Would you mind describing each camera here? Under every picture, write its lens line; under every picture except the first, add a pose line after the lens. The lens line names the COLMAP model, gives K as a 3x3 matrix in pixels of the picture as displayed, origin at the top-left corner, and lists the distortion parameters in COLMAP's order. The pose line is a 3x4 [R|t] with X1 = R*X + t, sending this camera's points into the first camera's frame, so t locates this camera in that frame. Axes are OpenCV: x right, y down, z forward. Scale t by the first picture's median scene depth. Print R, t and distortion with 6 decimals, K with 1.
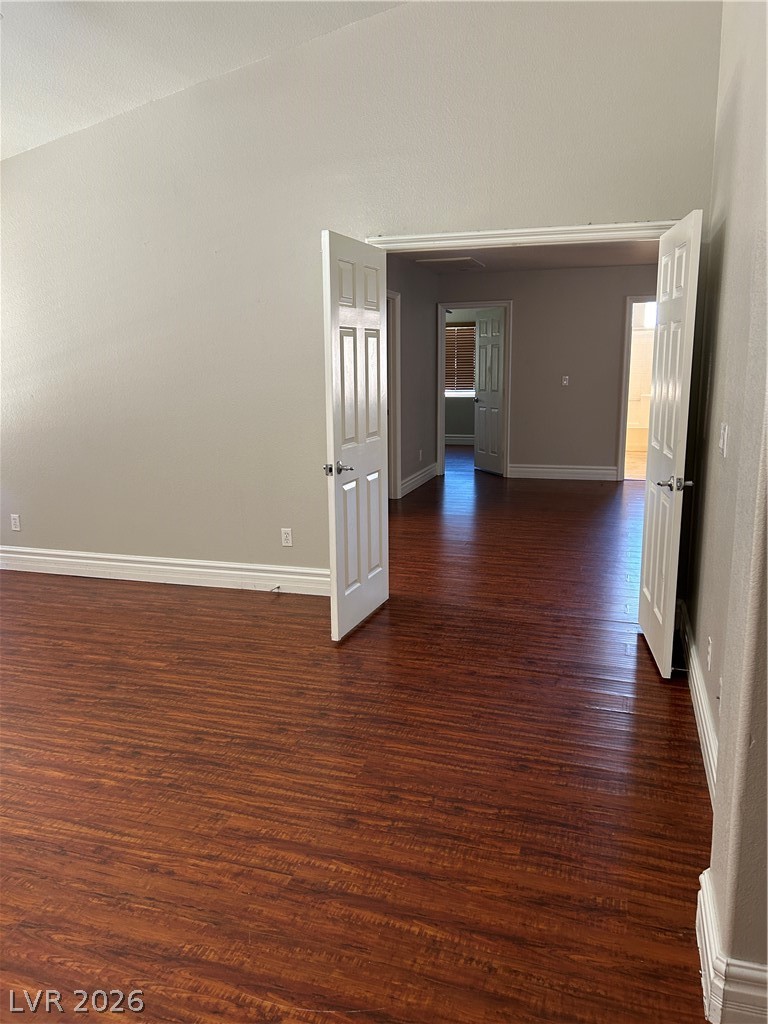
lens RADIAL K [[767.4, 0, 384.6], [0, 767.4, 510.9], [0, 0, 1]] dist [0.013032, -0.011168]
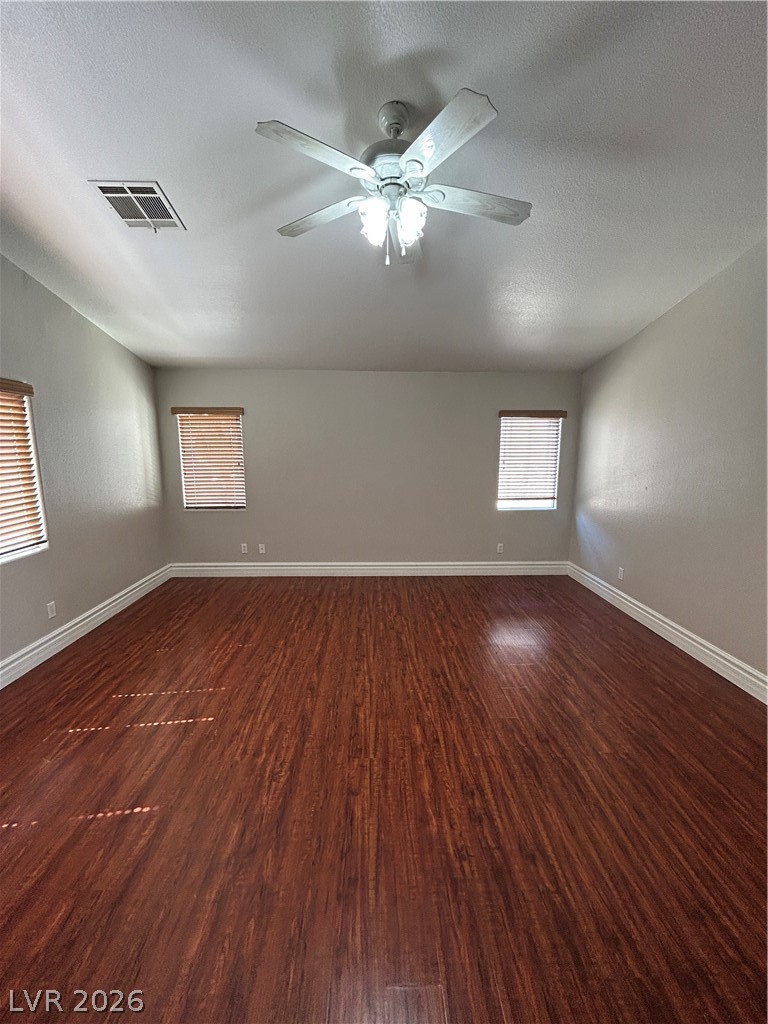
lens RADIAL K [[415.5, 0, 385.6], [0, 415.5, 510.6], [0, 0, 1]] dist [-0.002700, -0.000264]
pose [[0.325014, 0.151551, -0.933487, 0.117996], [-0.191509, 0.977173, 0.091965, -0.141207], [0.926115, 0.148882, 0.346619, 0.539639]]
